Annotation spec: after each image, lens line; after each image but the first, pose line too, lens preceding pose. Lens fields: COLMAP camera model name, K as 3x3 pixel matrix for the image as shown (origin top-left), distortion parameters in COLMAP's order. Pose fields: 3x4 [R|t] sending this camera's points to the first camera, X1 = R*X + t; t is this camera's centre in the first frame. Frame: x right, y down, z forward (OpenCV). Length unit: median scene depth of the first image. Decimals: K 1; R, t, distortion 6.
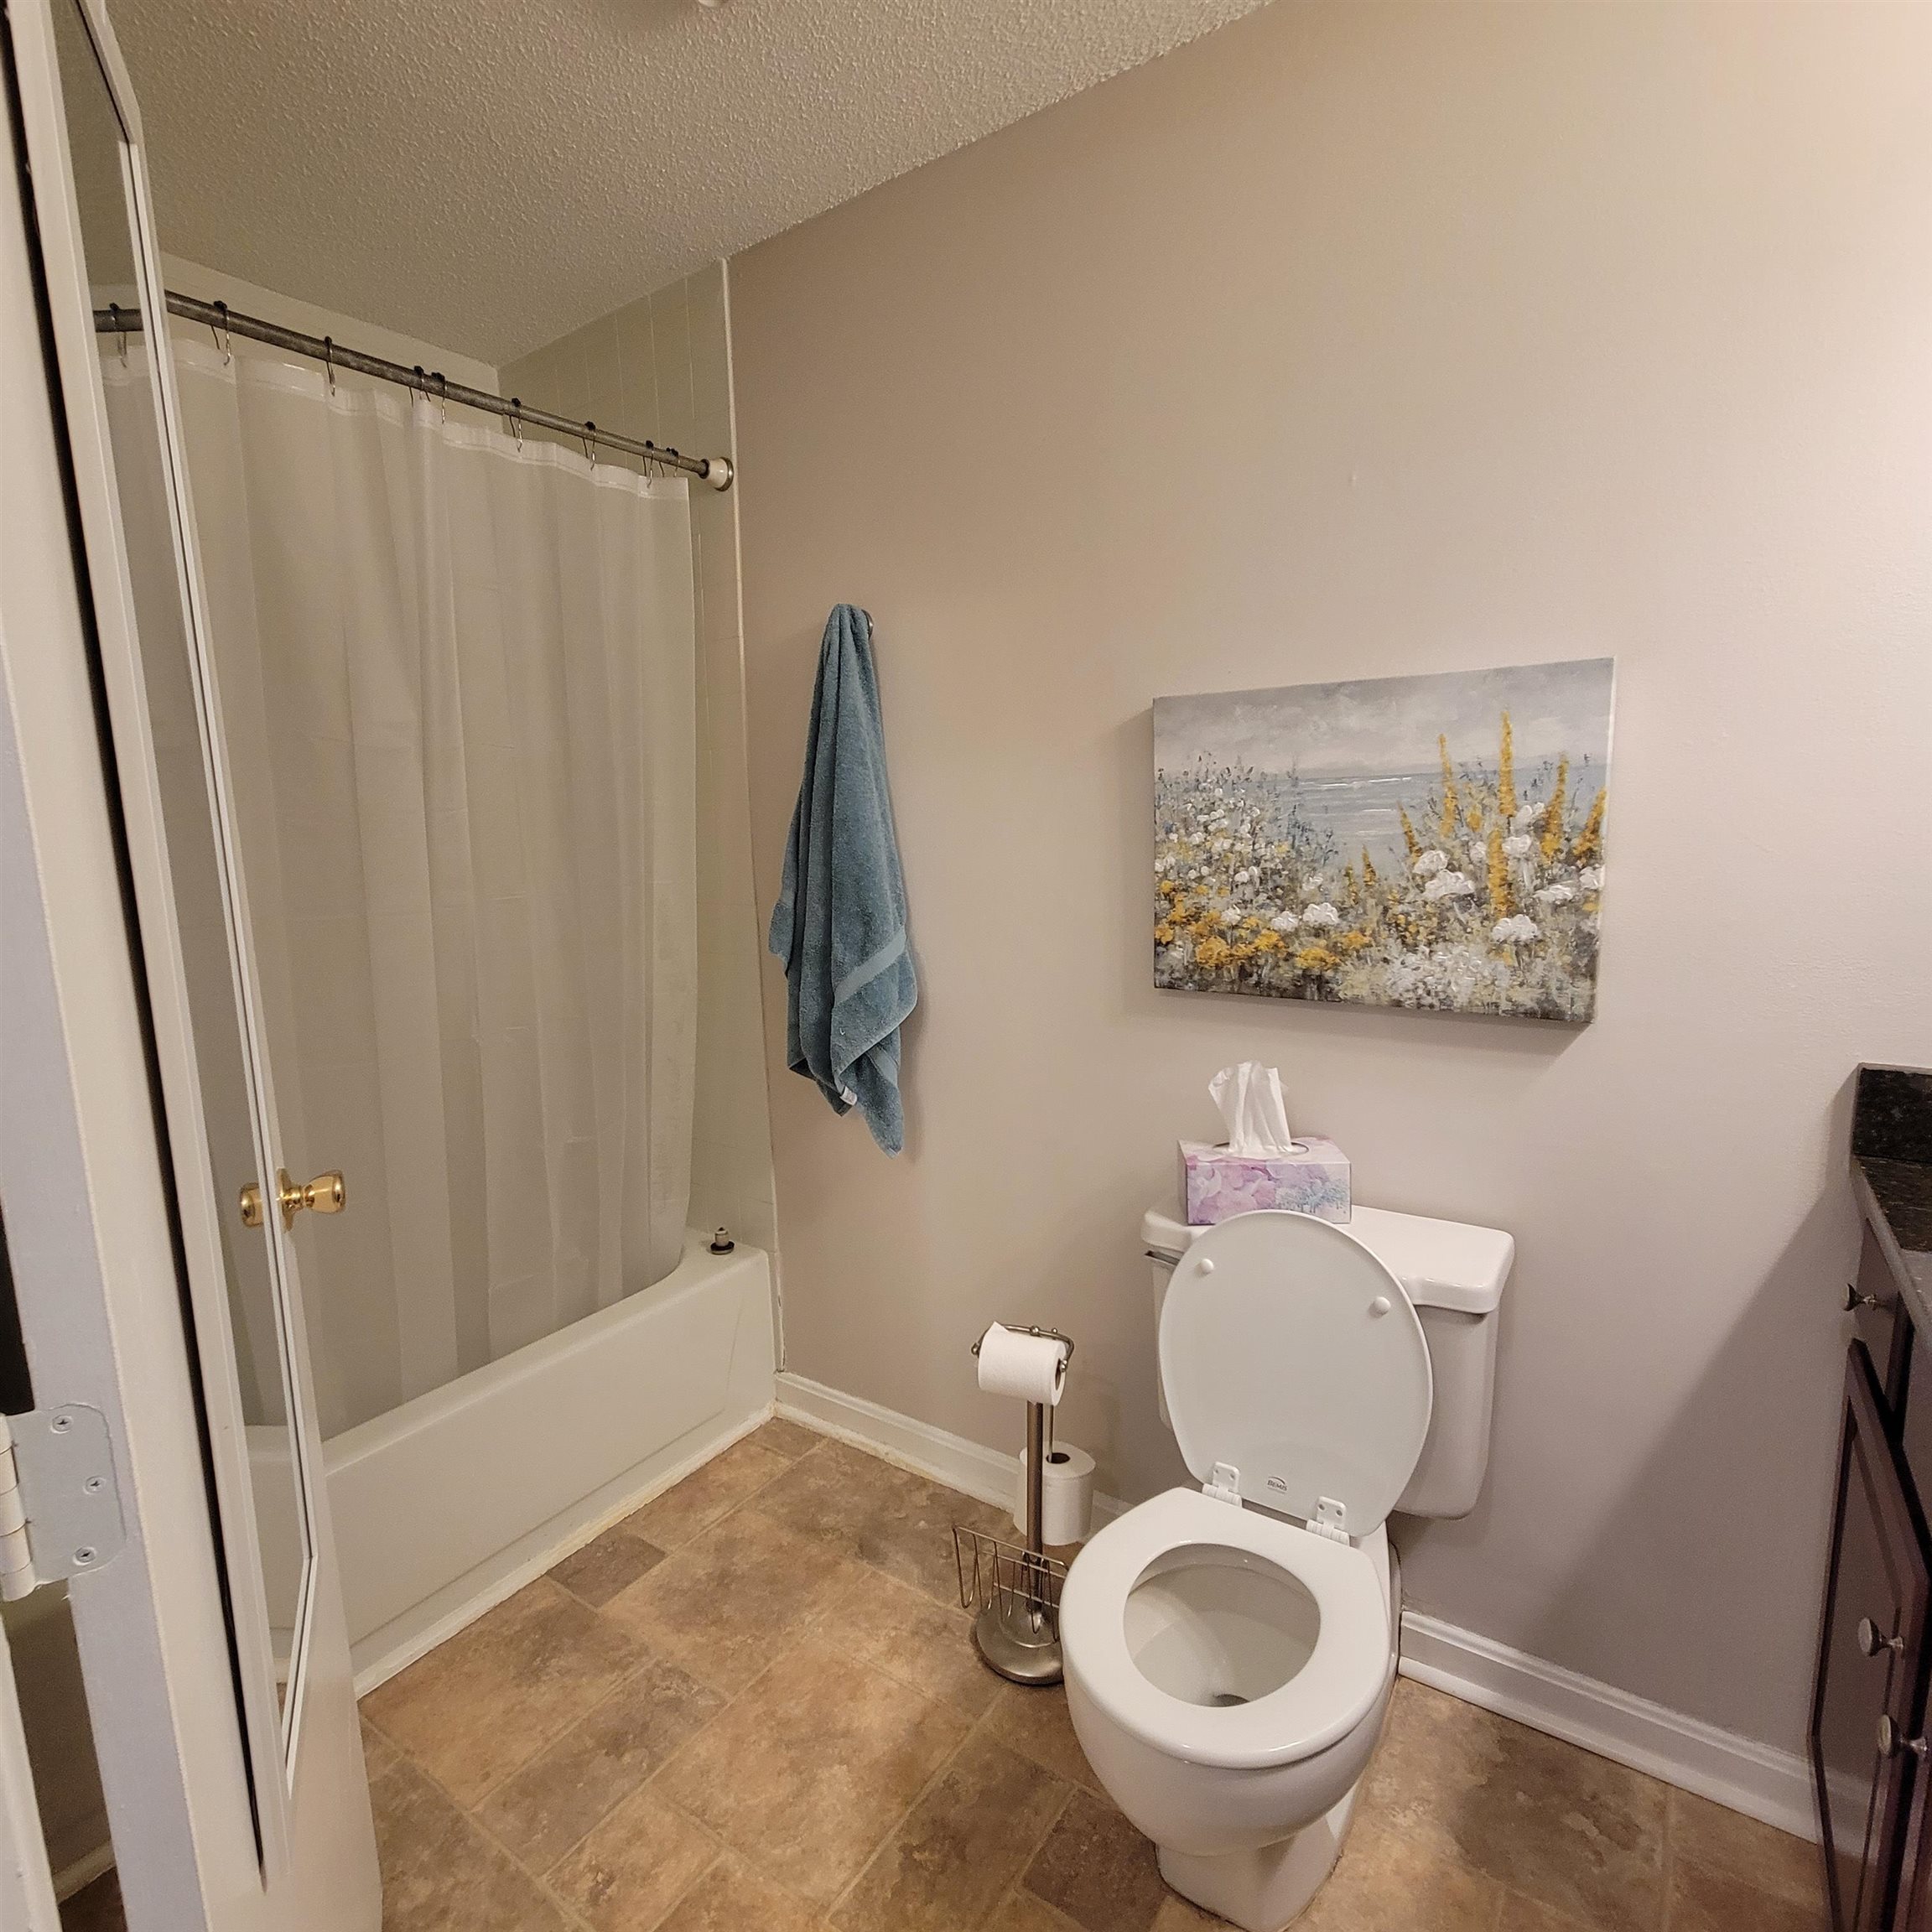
lens RADIAL K [[1041.8, 0, 962.4], [0, 1041.8, 969.5], [0, 0, 1]] dist [-0.005852, -0.002749]
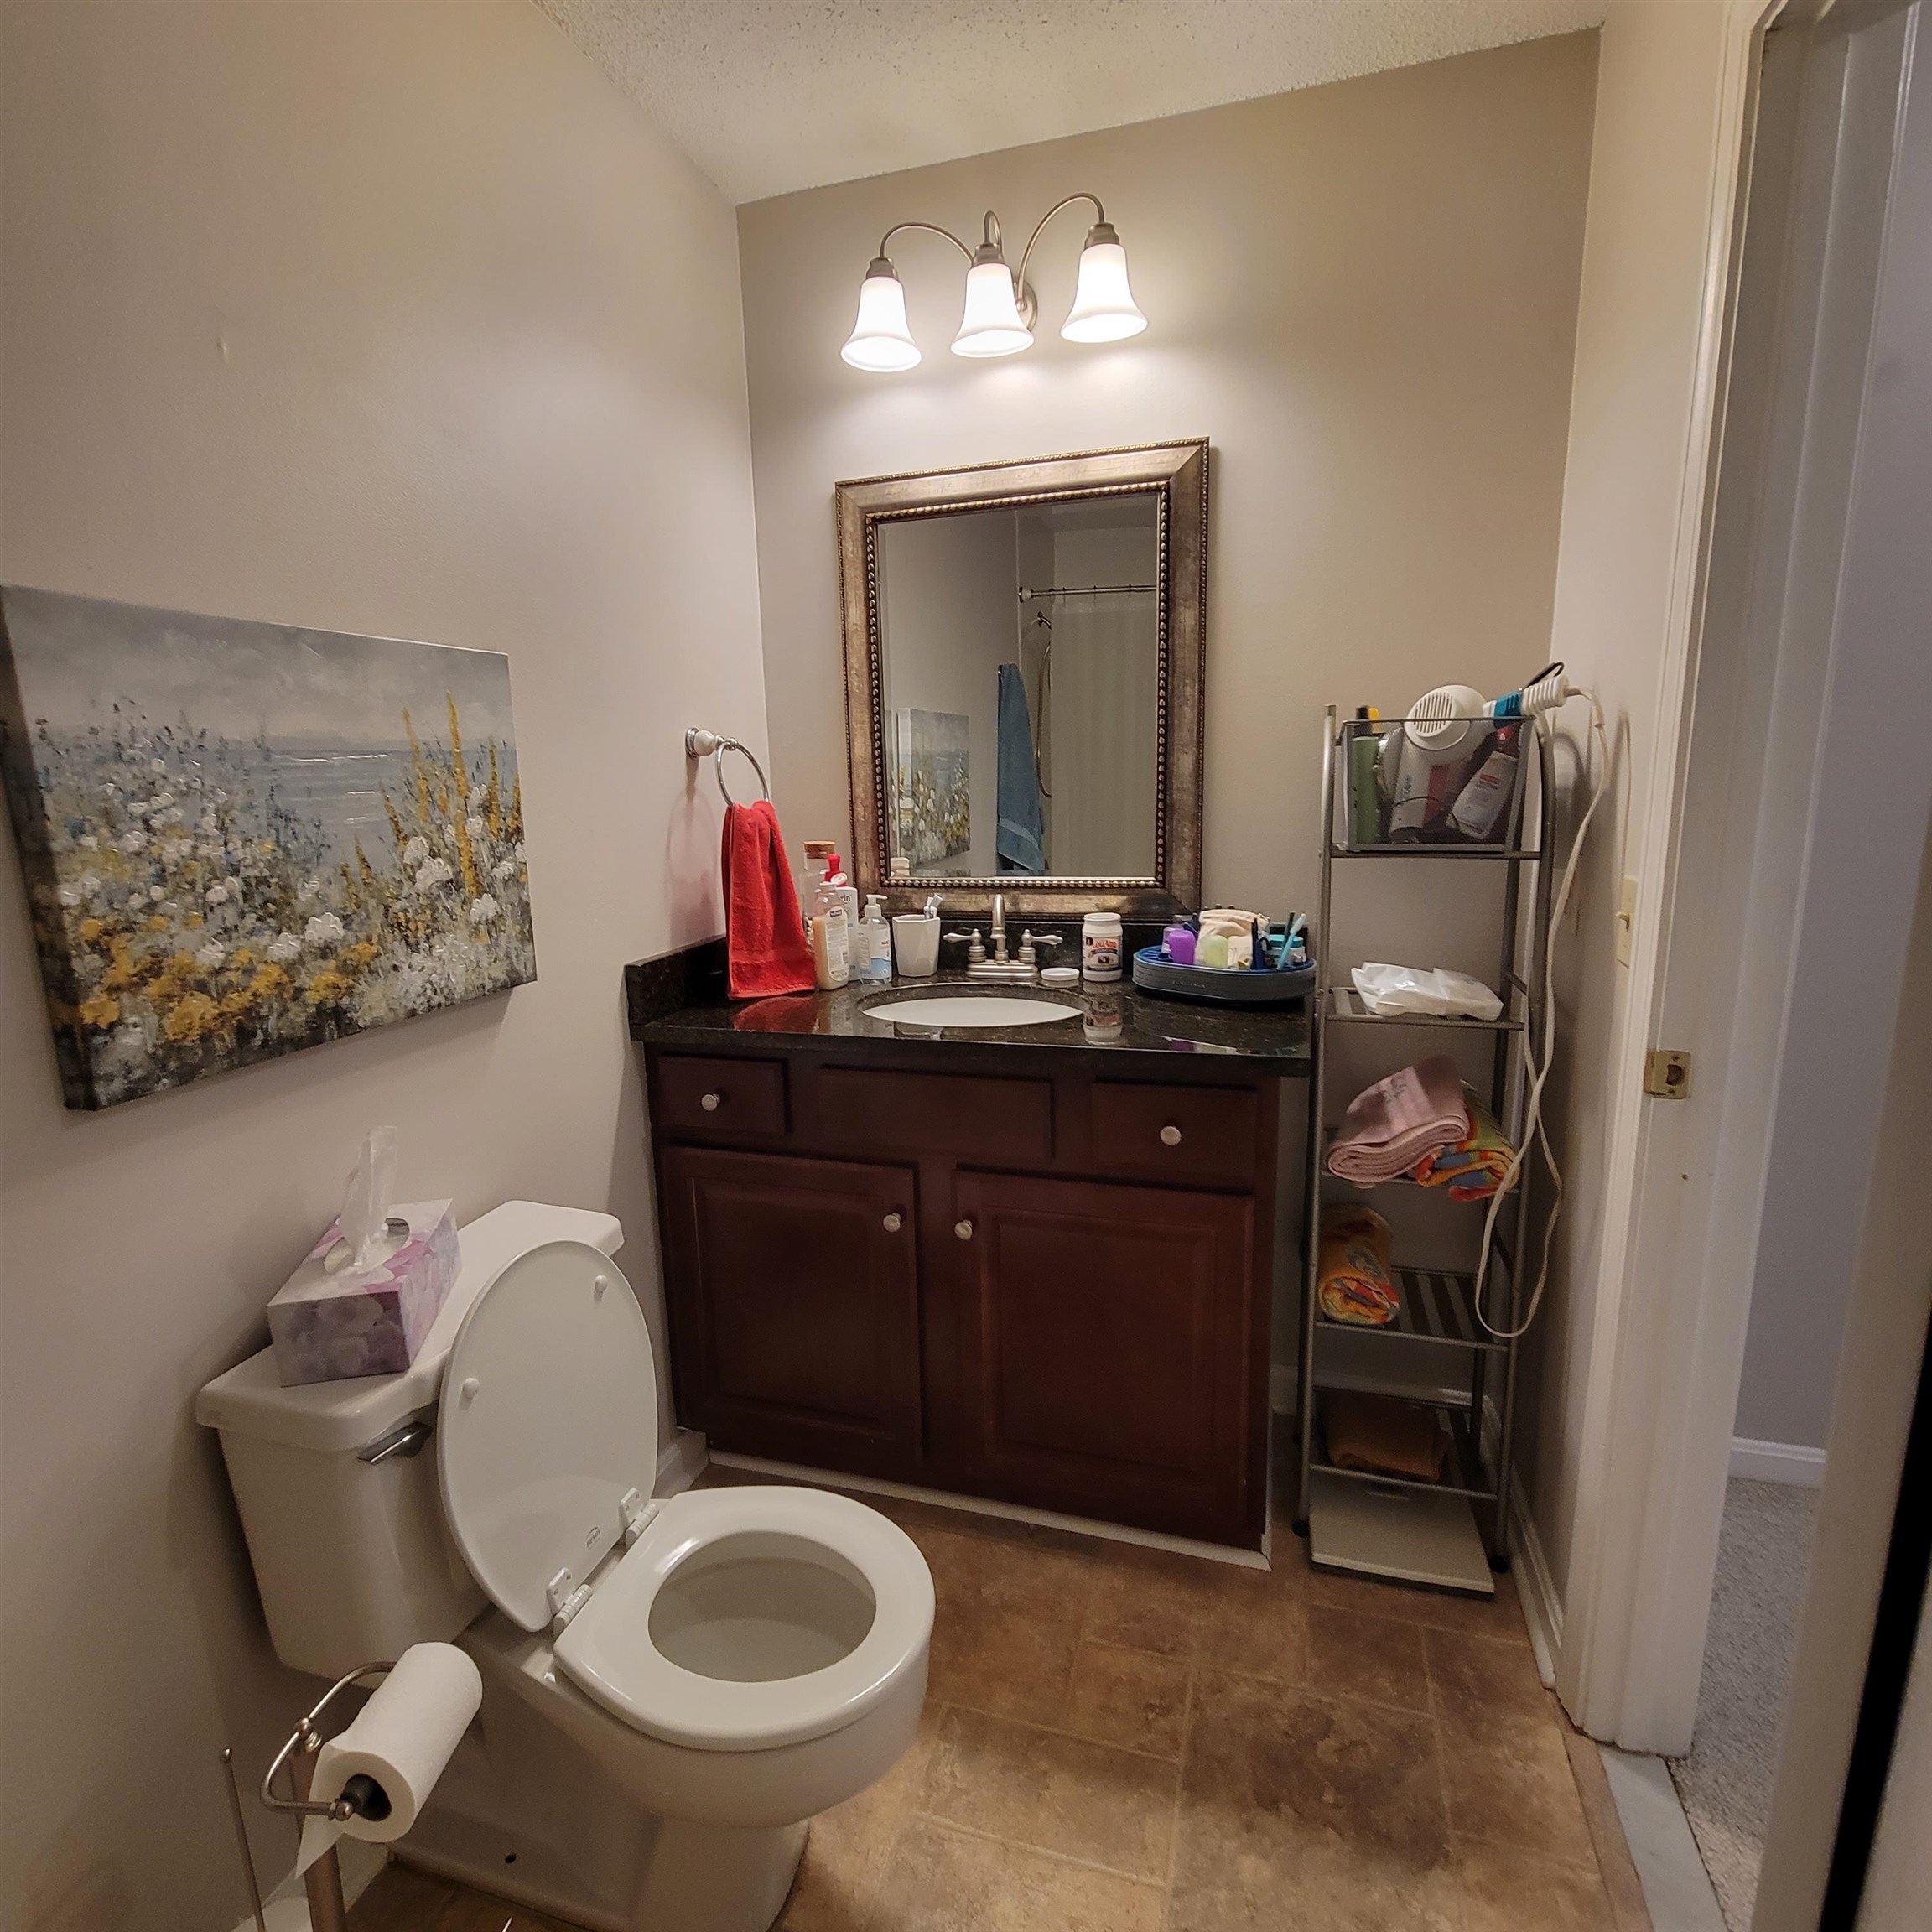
lens RADIAL K [[1041.8, 0, 960.6], [0, 1041.8, 981.9], [0, 0, 1]] dist [-0.005852, -0.002749]
pose [[-0.316414, -0.157544, 0.935448, -0.550440], [0.170491, 0.960611, 0.219450, -0.107053], [-0.933175, 0.228922, -0.277091, 0.808039]]
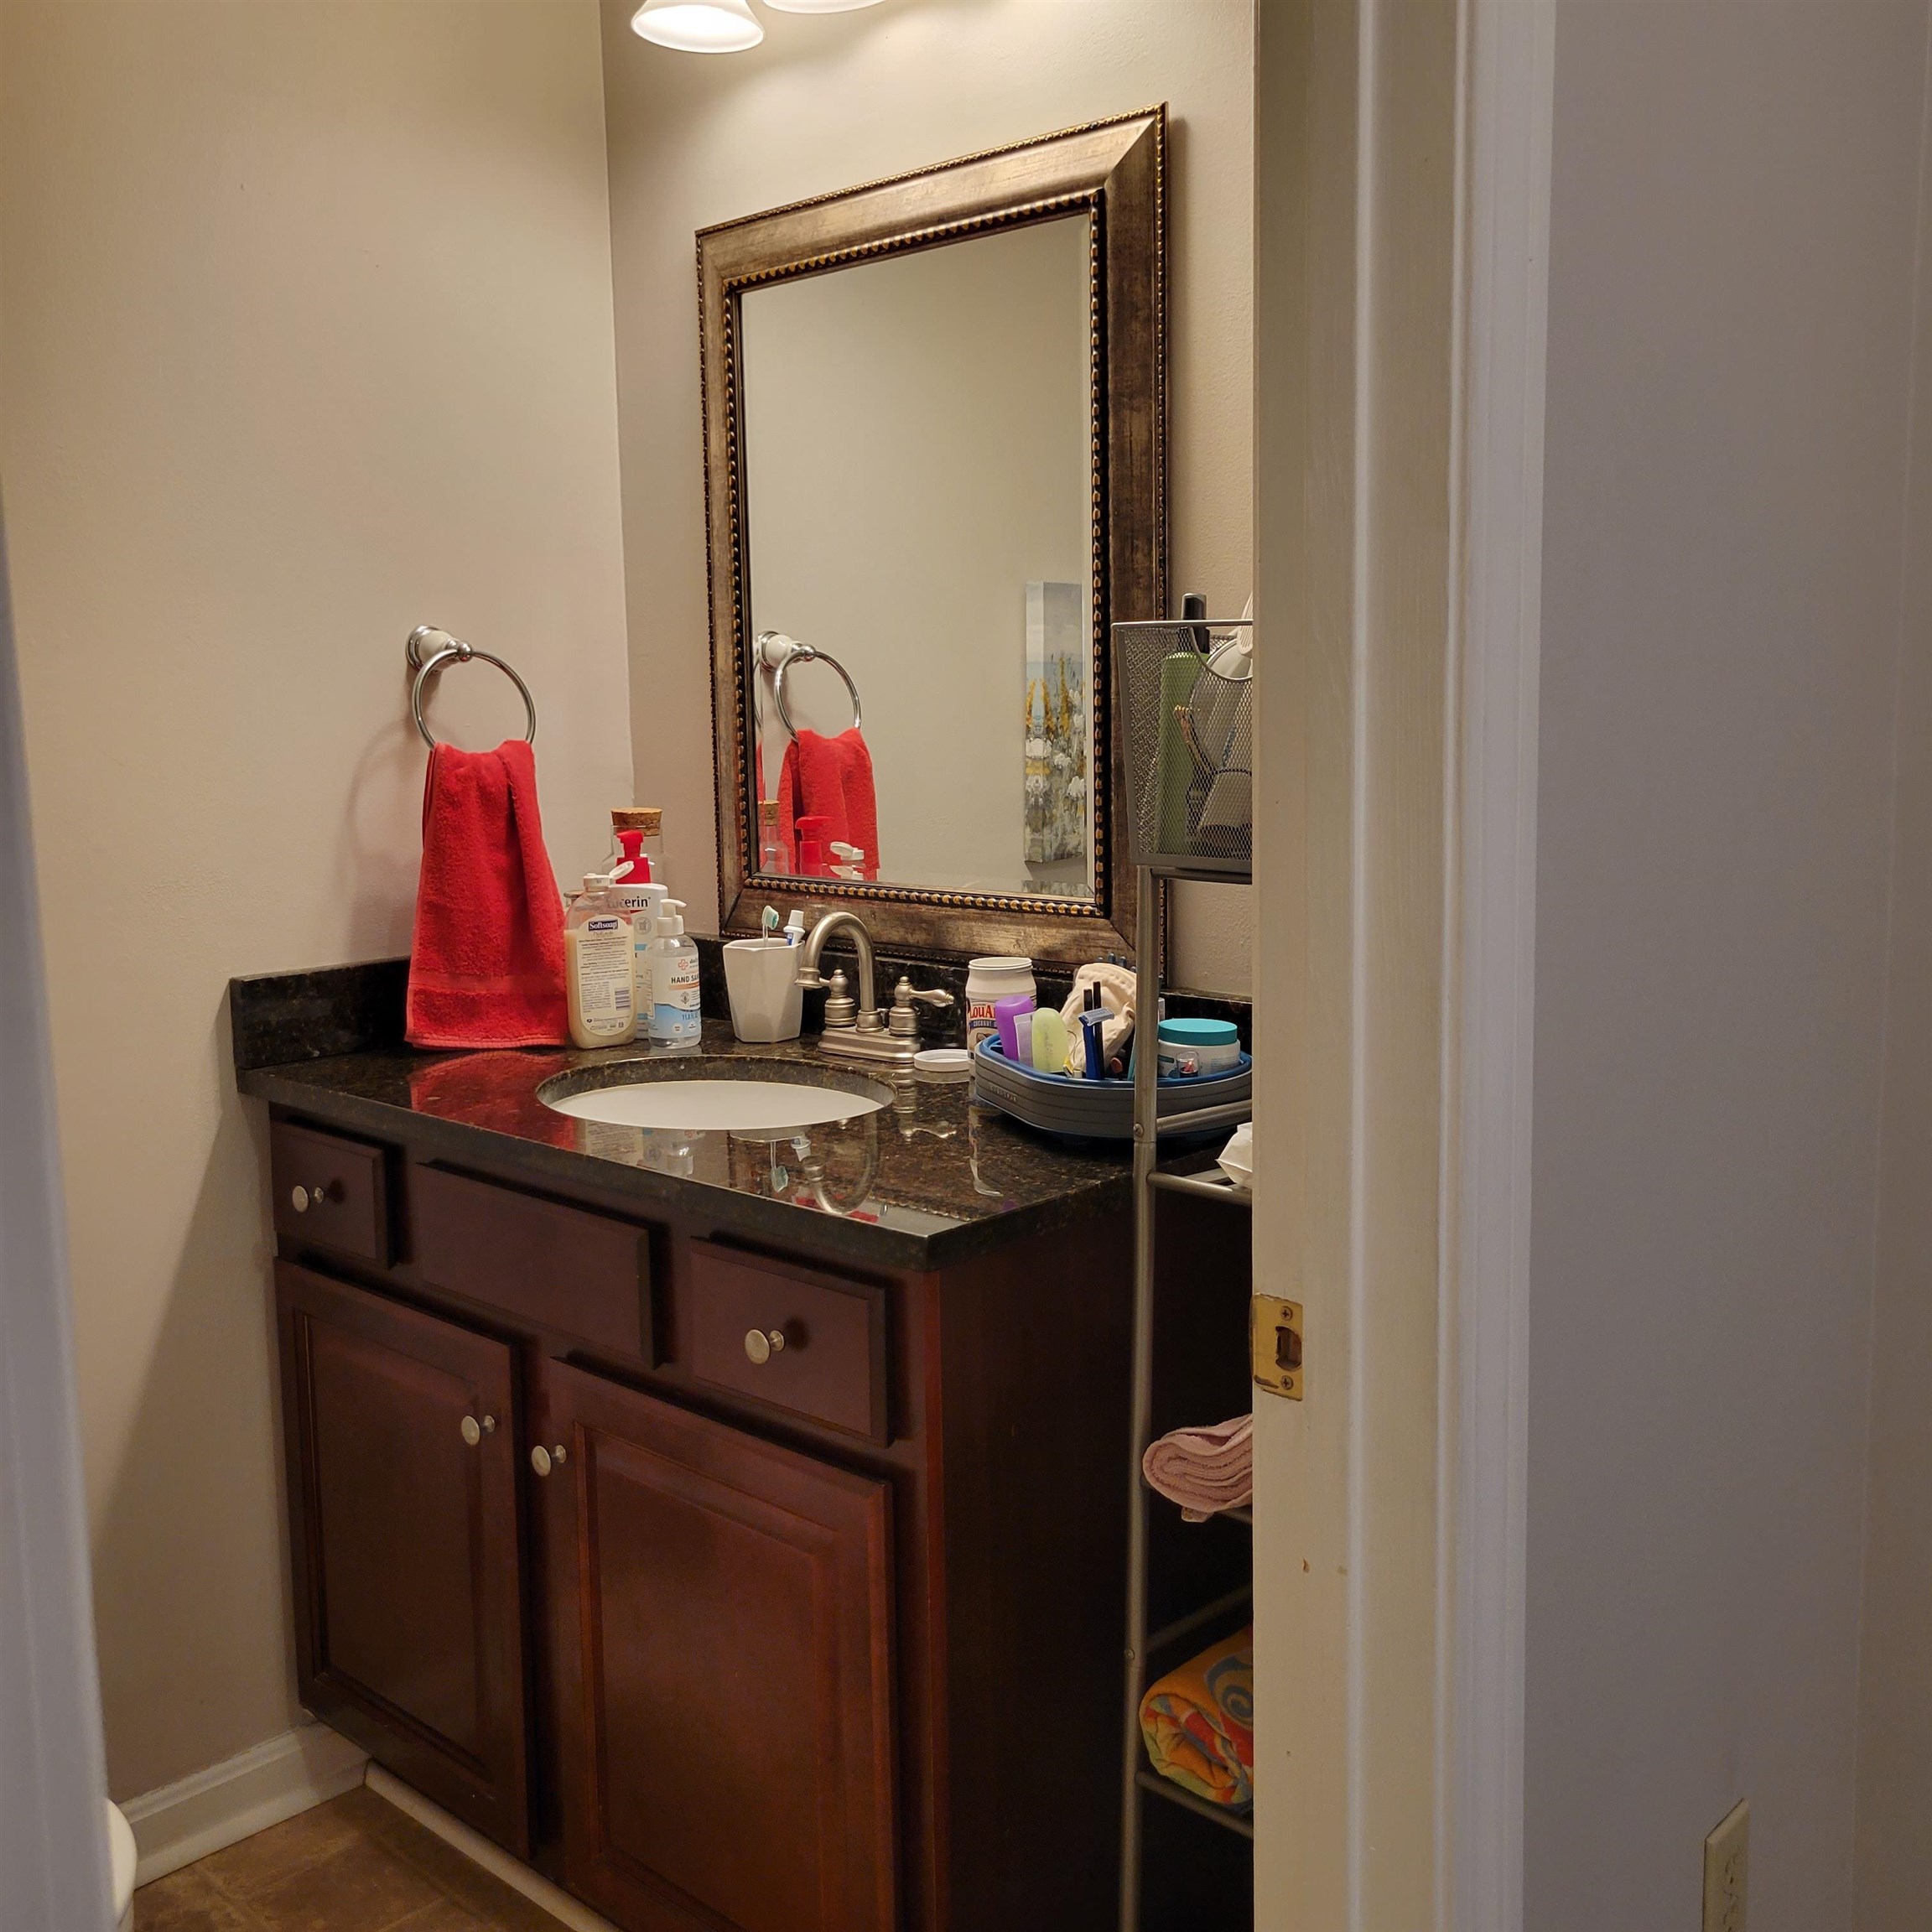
lens RADIAL K [[1955.4, 0, 971.6], [0, 1955.4, 959.6], [0, 0, 1]] dist [0.011130, 0.000000]
pose [[0.133346, -0.114486, 0.984435, -0.725177], [0.154412, 0.983575, 0.093470, 0.006032], [-0.978967, 0.139545, 0.148834, 0.027778]]
